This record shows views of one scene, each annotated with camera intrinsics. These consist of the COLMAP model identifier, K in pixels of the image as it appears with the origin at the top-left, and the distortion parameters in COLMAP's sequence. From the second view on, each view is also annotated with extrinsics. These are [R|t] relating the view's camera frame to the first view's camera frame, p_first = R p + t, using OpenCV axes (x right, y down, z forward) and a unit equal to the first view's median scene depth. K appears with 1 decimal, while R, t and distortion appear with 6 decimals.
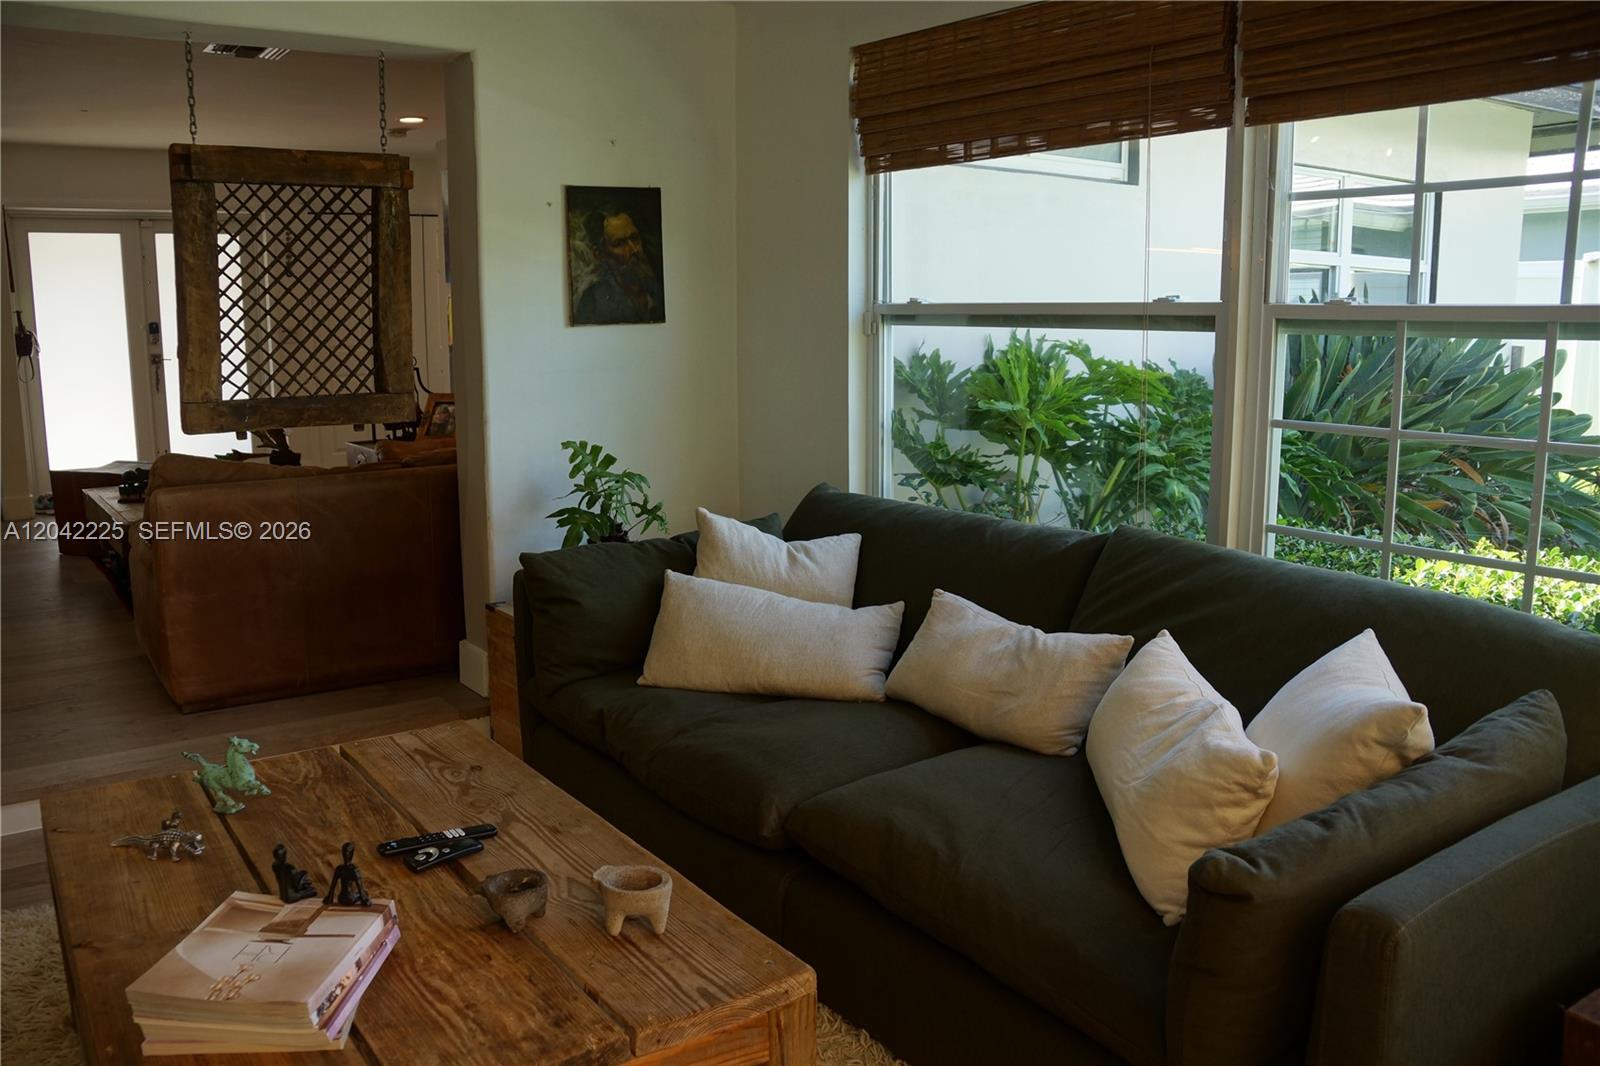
lens RADIAL K [[1266.7, 0, 802.5], [0, 1266.7, 536.9], [0, 0, 1]] dist [-0.166360, 0.087796]
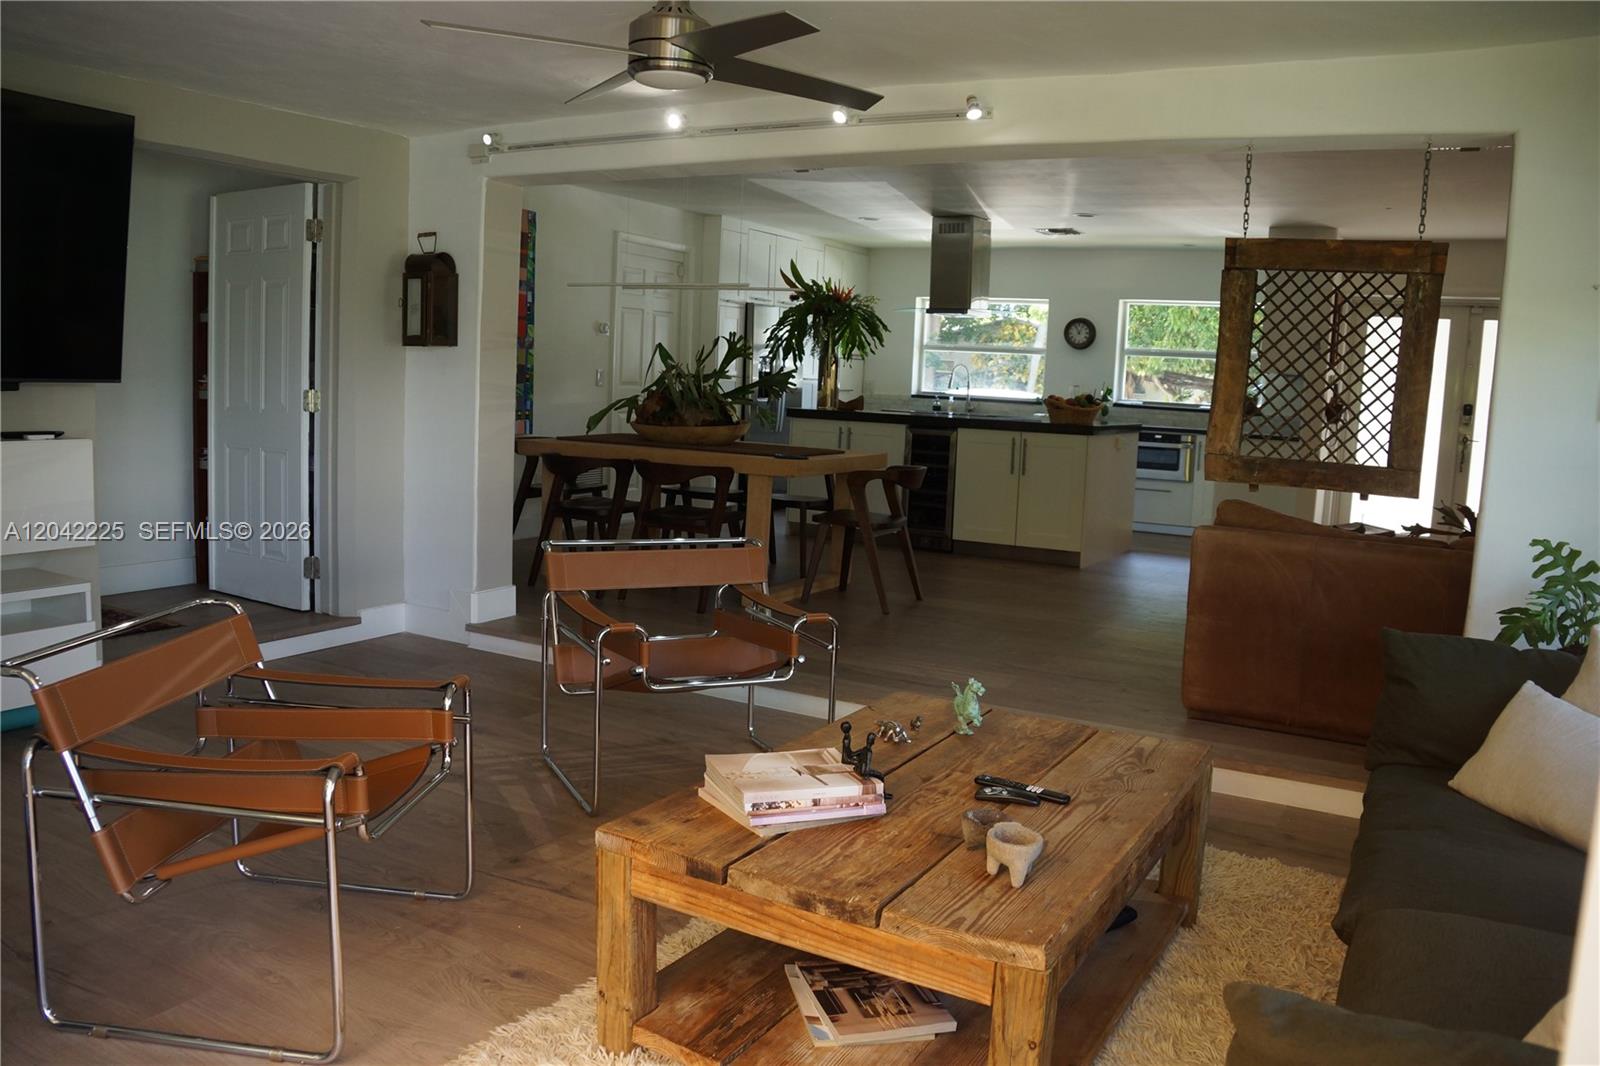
lens RADIAL K [[1266.7, 0, 797.9], [0, 1266.7, 536.2], [0, 0, 1]] dist [-0.166360, 0.087796]
pose [[0.421439, 0.138587, -0.896205, 0.630508], [-0.202276, 0.977722, 0.056073, -0.026347], [0.884010, 0.157649, 0.440083, 0.184561]]
